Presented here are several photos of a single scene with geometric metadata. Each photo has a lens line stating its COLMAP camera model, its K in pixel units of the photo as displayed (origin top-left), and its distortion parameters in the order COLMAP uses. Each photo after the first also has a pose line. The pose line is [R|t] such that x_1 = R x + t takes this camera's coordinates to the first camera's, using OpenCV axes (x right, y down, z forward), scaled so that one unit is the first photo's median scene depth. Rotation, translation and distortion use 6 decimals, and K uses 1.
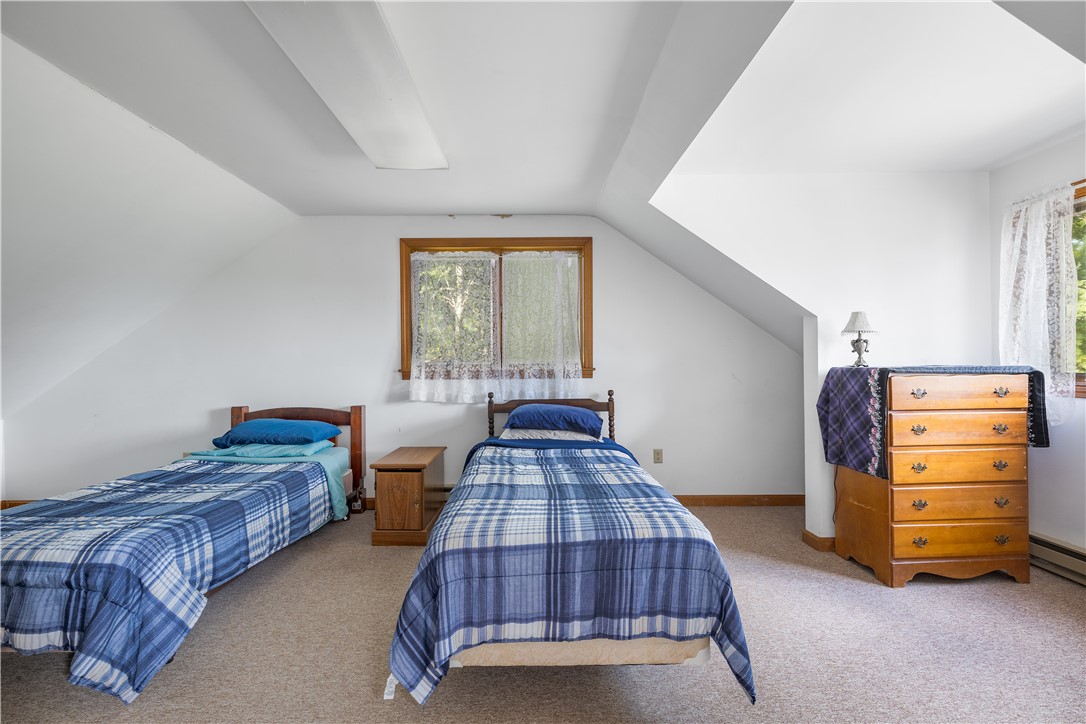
lens RADIAL K [[464.9, 0, 543.0], [0, 464.9, 362.0], [0, 0, 1]] dist [0.000375, 0.000061]
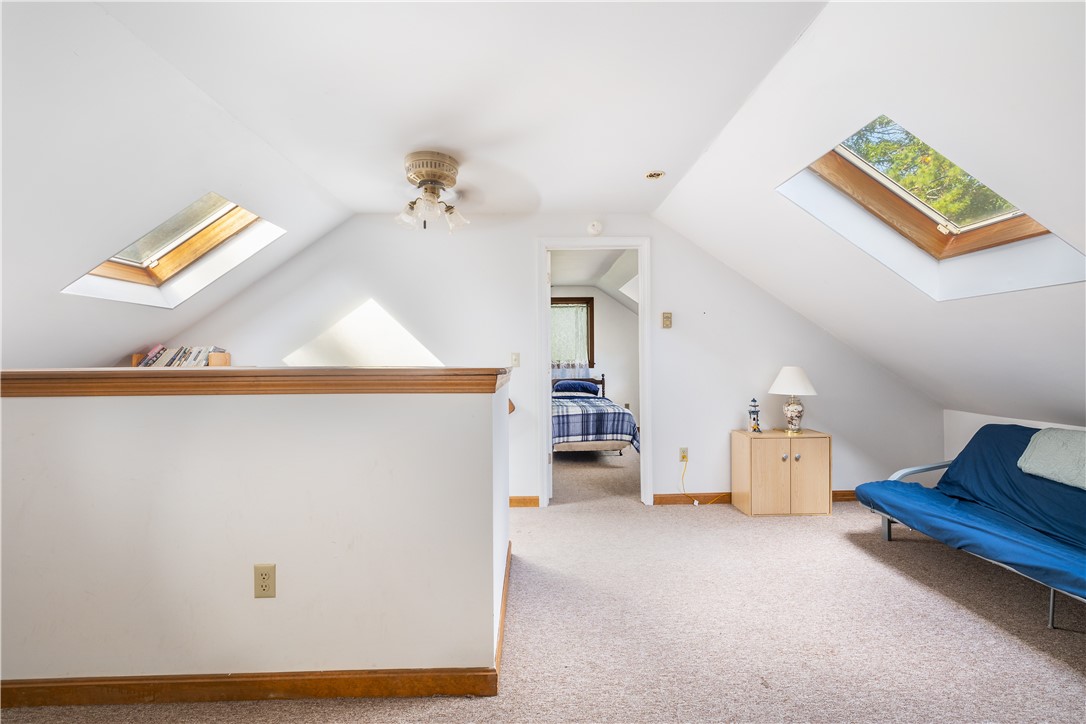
lens RADIAL K [[464.9, 0, 543.0], [0, 464.9, 362.0], [0, 0, 1]] dist [0.000375, 0.000061]
pose [[0.999991, -0.002575, 0.003495, -0.287228], [0.002560, 0.999987, 0.004296, -0.001083], [-0.003506, -0.004287, 0.999985, -2.389294]]
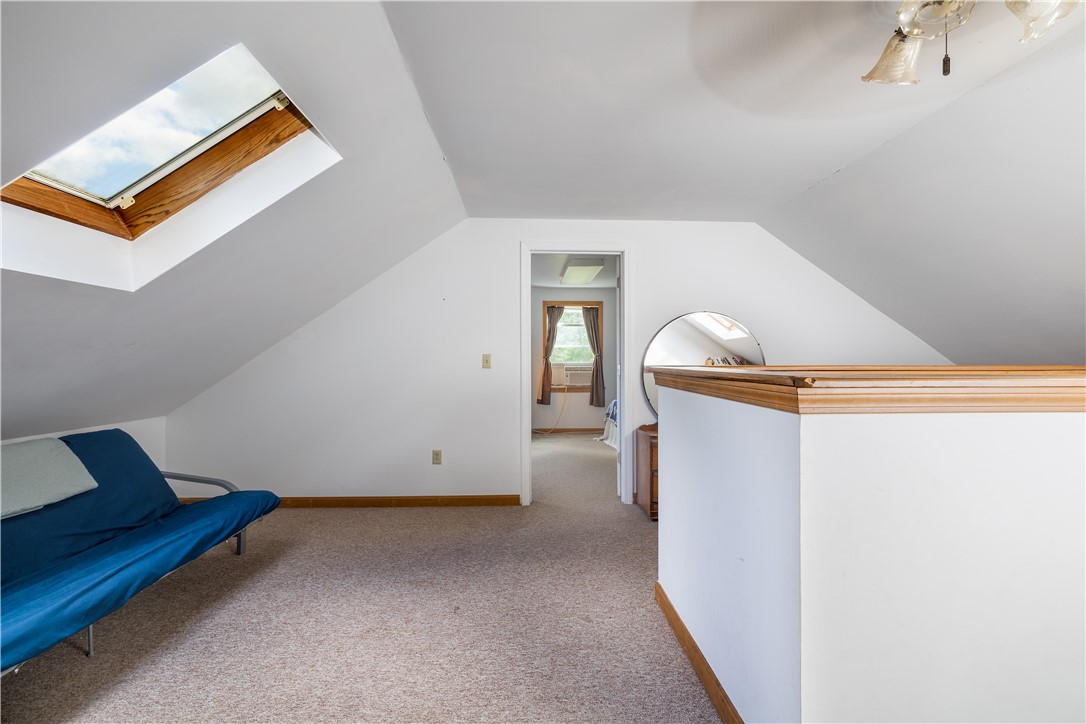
lens RADIAL K [[464.9, 0, 543.0], [0, 464.9, 362.0], [0, 0, 1]] dist [0.000375, 0.000061]
pose [[-0.999781, 0.009629, -0.018578, 0.678899], [0.009875, 0.999864, -0.013184, 0.072763], [0.018449, -0.013365, -0.999740, 6.458573]]
